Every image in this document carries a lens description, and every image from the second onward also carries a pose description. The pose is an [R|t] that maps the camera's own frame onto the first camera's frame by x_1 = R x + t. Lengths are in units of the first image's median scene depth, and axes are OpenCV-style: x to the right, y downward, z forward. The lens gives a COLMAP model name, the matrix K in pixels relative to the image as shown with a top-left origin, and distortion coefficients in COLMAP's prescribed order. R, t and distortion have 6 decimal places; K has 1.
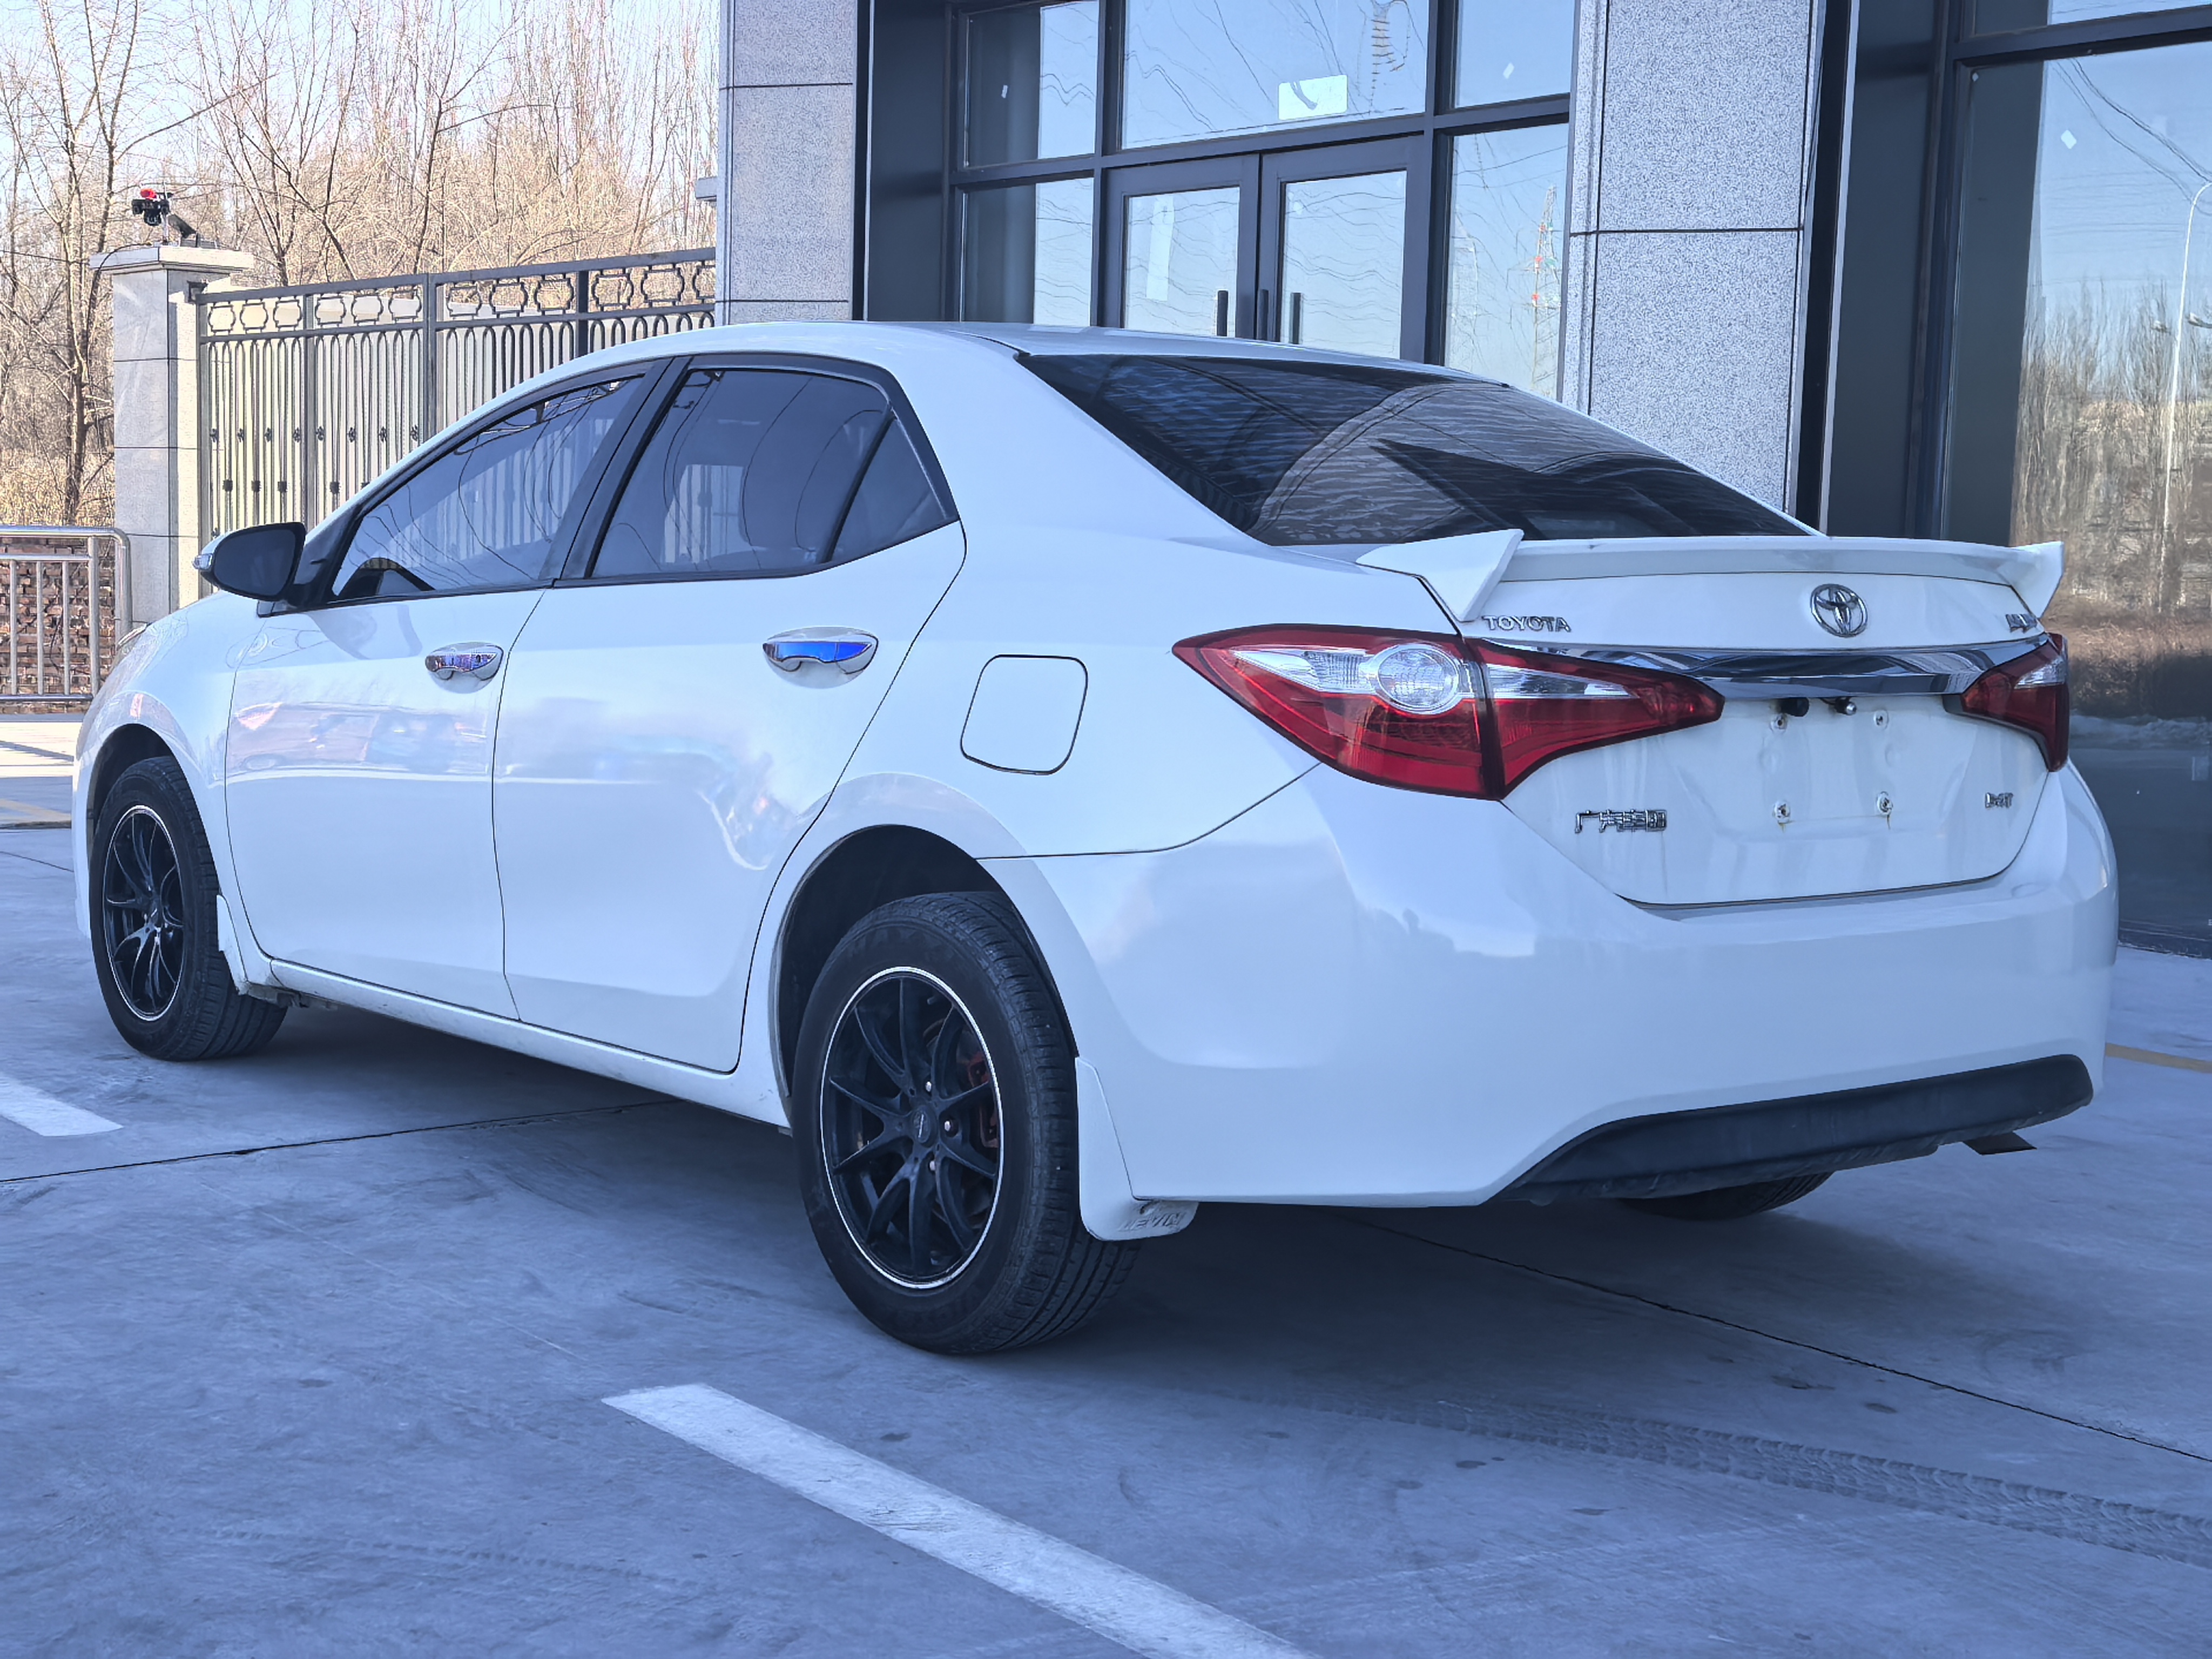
lens RADIAL K [[3103.1, 0, 1099.9], [0, 3103.1, 830.0], [0, 0, 1]] dist [0.055257, 0.055183]
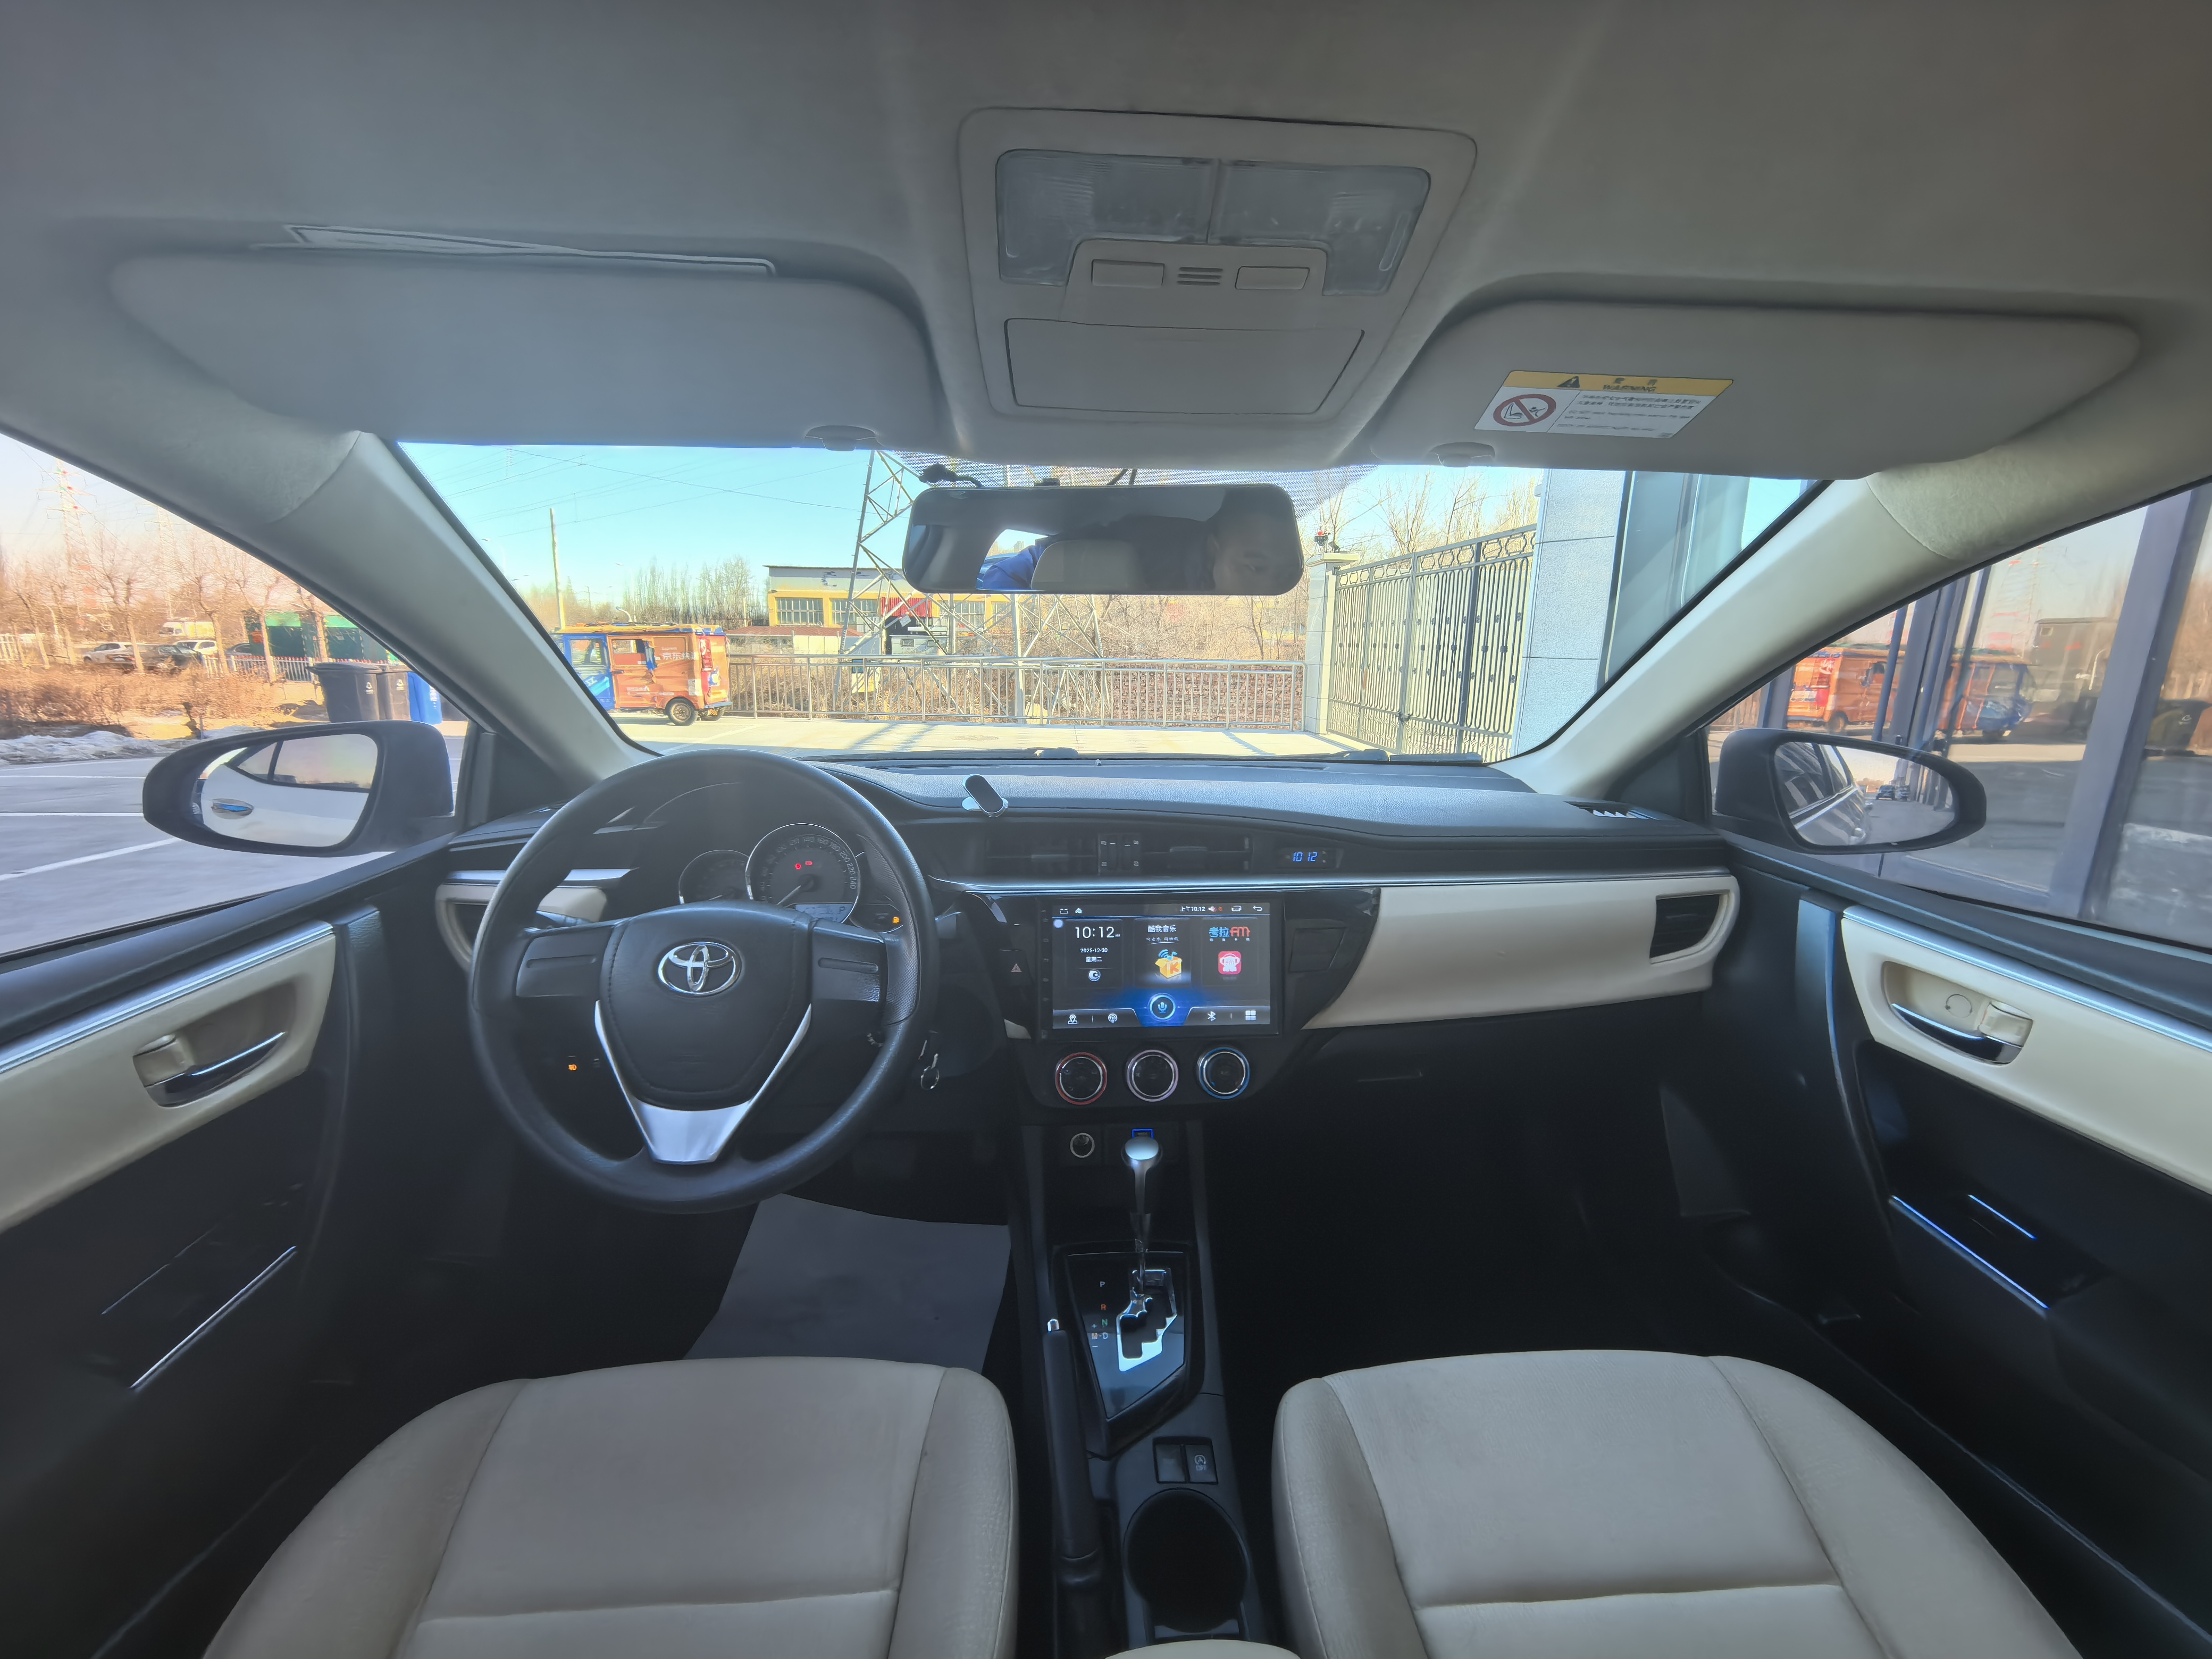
lens RADIAL K [[866.3, 0, 1108.7], [0, 866.3, 823.4], [0, 0, 1]] dist [-0.002141, 0.000056]
pose [[0.818719, 0.104361, -0.564630, -0.061254], [-0.051219, 0.992698, 0.109213, -0.139862], [0.571905, -0.060495, 0.818086, 1.263721]]
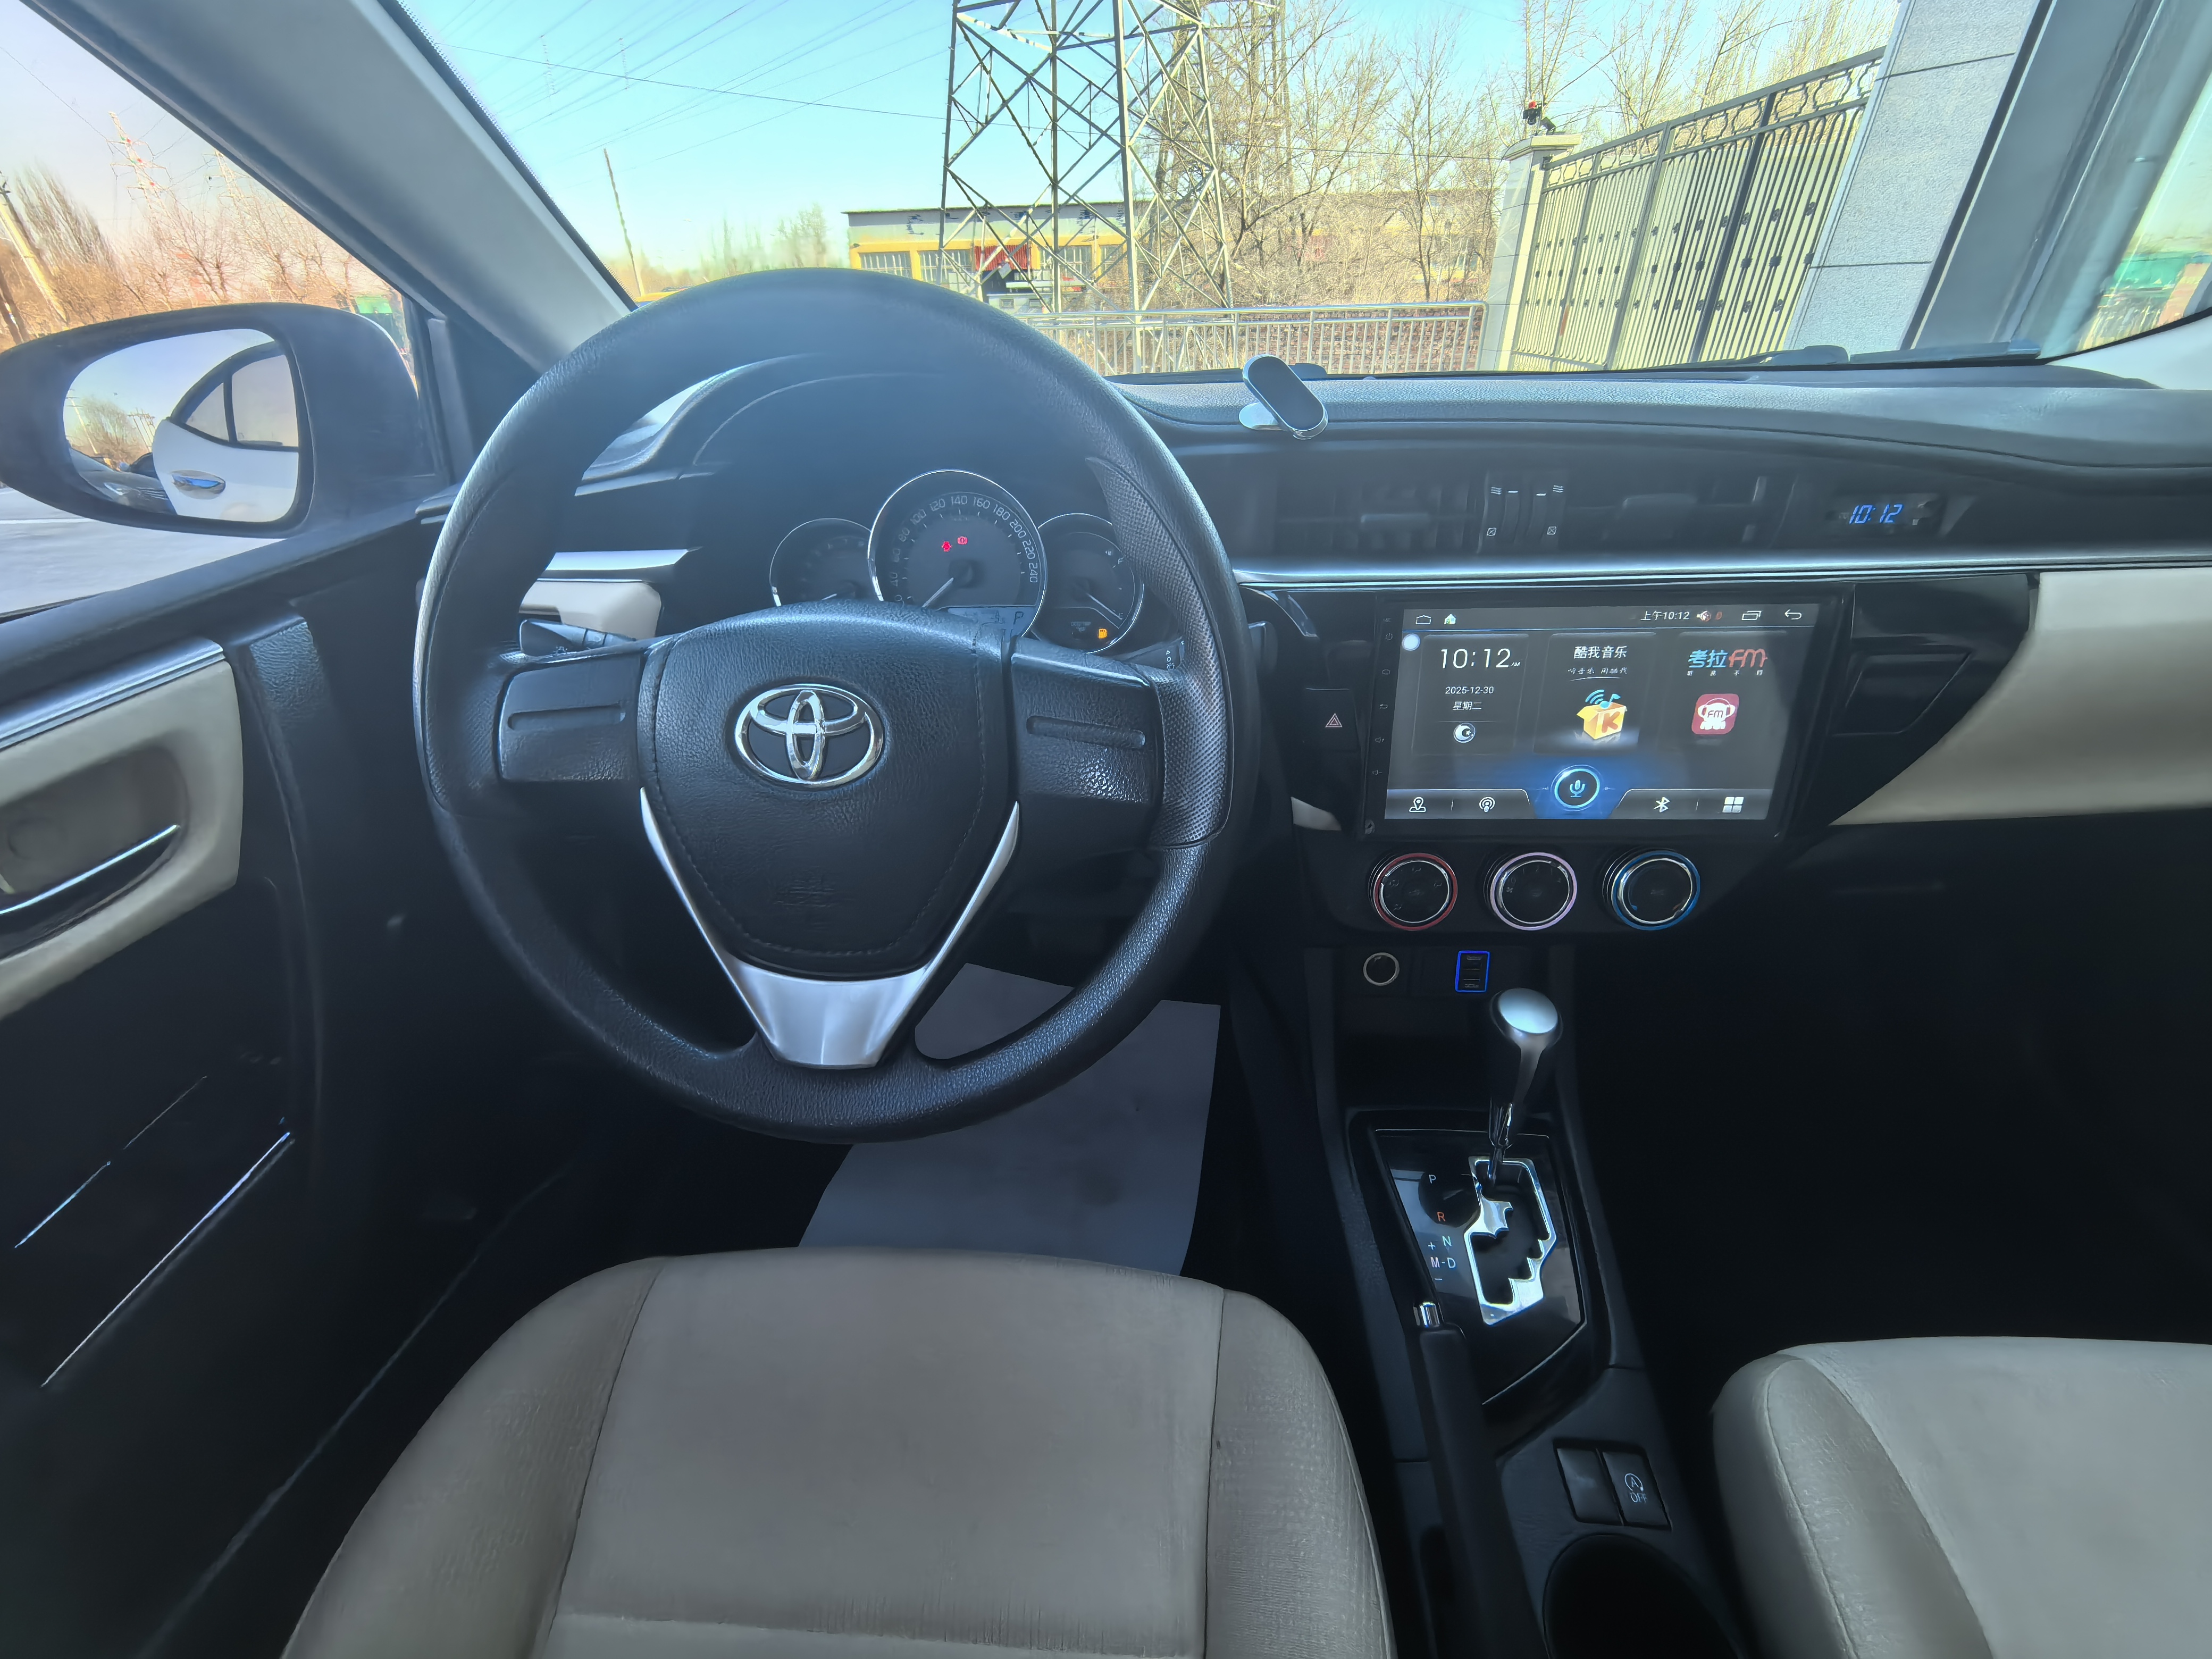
lens RADIAL K [[865.4, 0, 1106.0], [0, 865.4, 829.5], [0, 0, 1]] dist [-0.002046, 0.004685]
pose [[0.739923, 0.313167, -0.595349, -0.134785], [-0.022513, 0.896057, 0.443367, -0.121994], [0.672315, -0.314655, 0.670064, 1.308944]]
